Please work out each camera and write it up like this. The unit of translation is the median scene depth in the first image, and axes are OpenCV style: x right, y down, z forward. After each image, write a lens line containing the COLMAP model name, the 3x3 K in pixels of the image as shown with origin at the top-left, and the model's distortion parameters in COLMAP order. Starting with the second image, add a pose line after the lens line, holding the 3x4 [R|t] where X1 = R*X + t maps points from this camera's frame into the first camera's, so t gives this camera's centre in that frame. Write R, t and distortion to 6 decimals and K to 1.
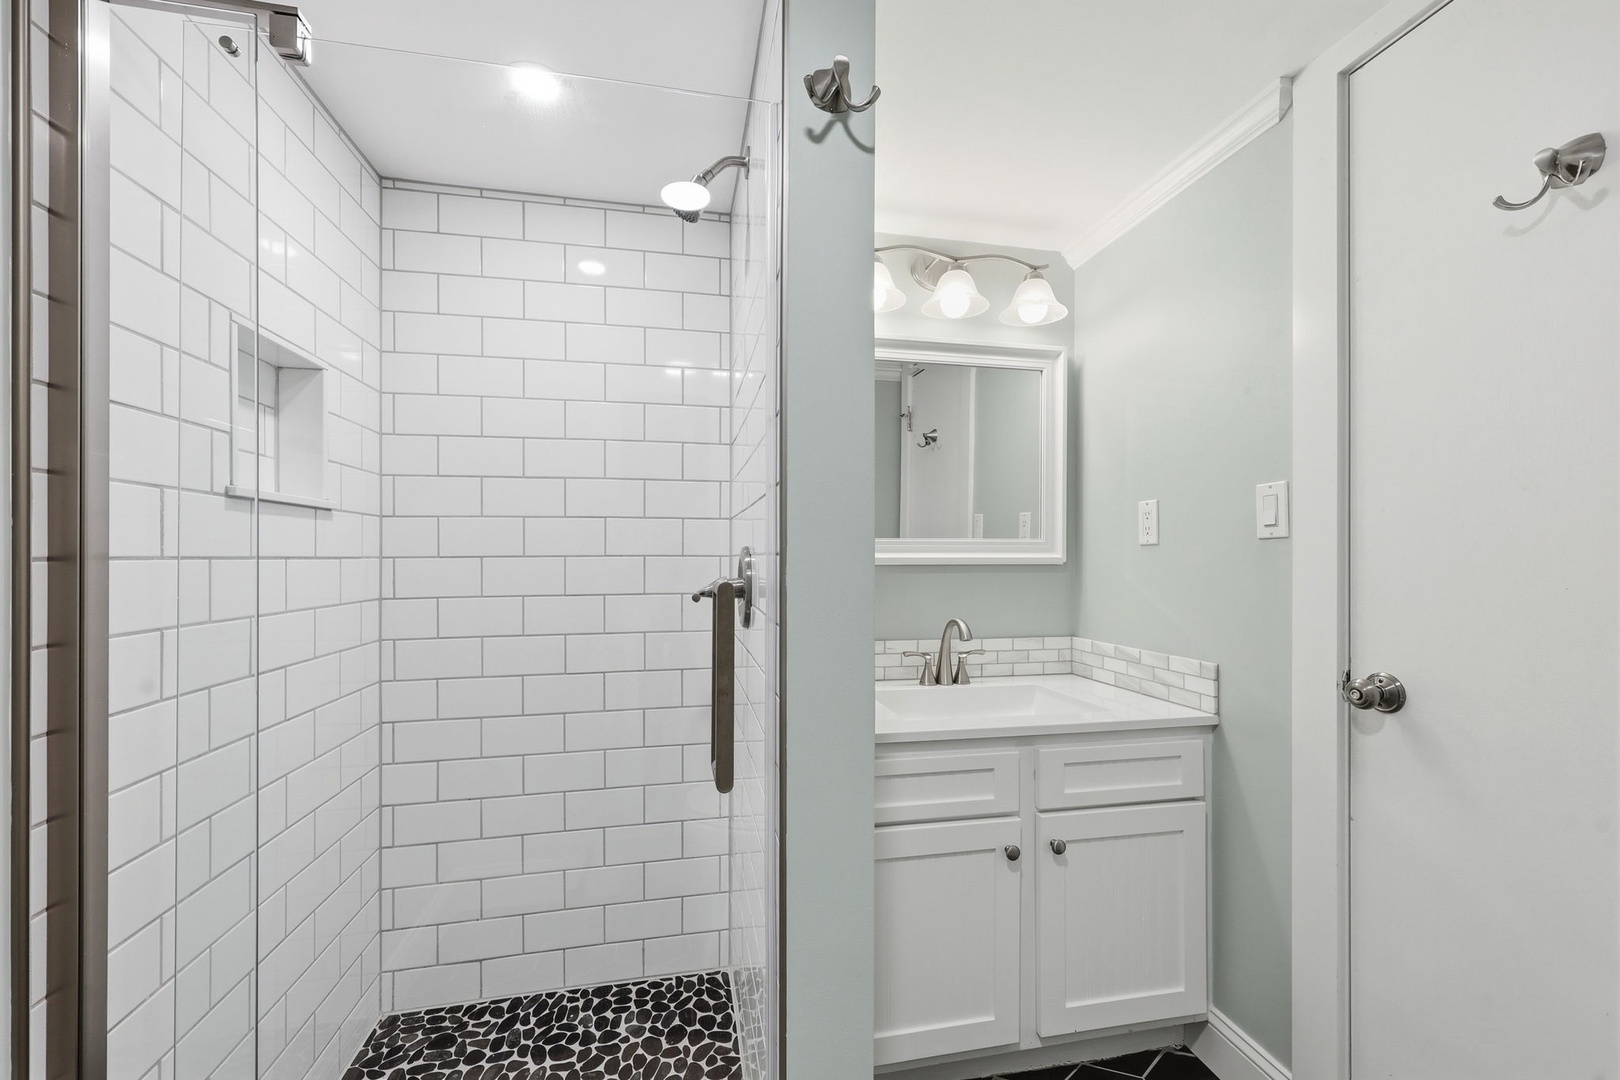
lens RADIAL K [[655.3, 0, 809.4], [0, 655.3, 546.6], [0, 0, 1]] dist [0.002427, 0.000163]
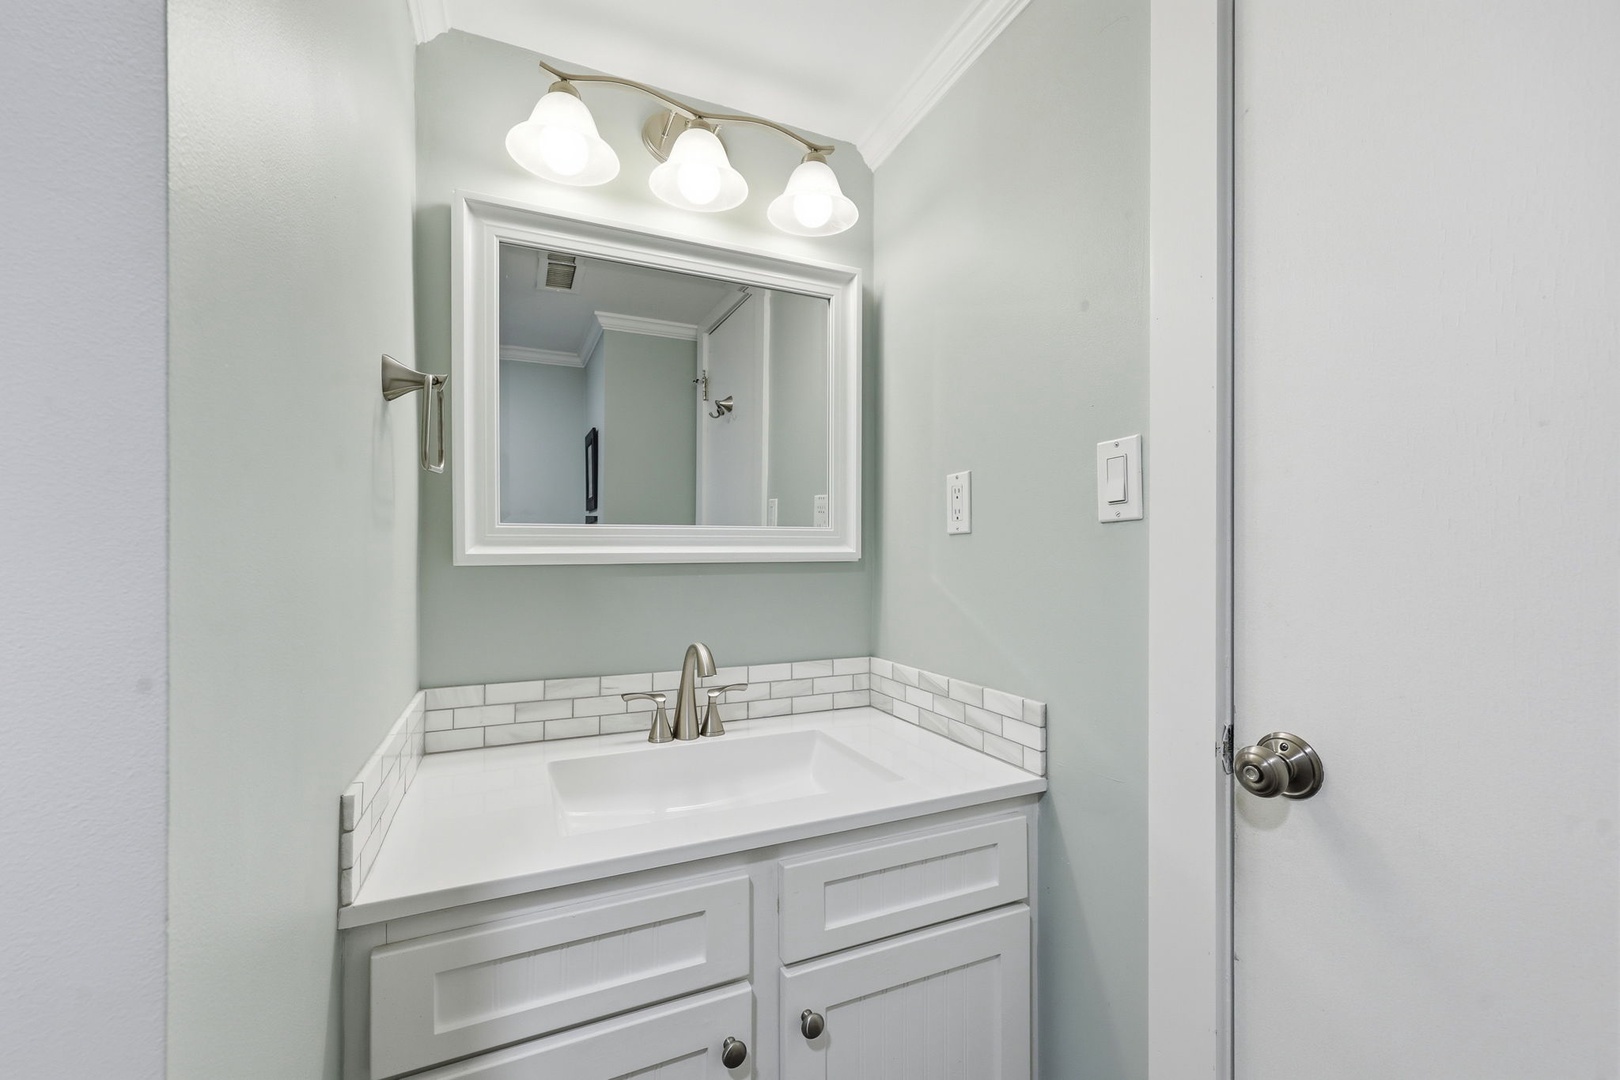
lens RADIAL K [[655.3, 0, 809.4], [0, 655.3, 546.6], [0, 0, 1]] dist [0.002427, 0.000163]
pose [[0.976018, -0.001873, 0.217683, 0.196122], [0.001018, 0.999991, 0.004042, 0.008152], [-0.217689, -0.003724, 0.976011, 0.325355]]
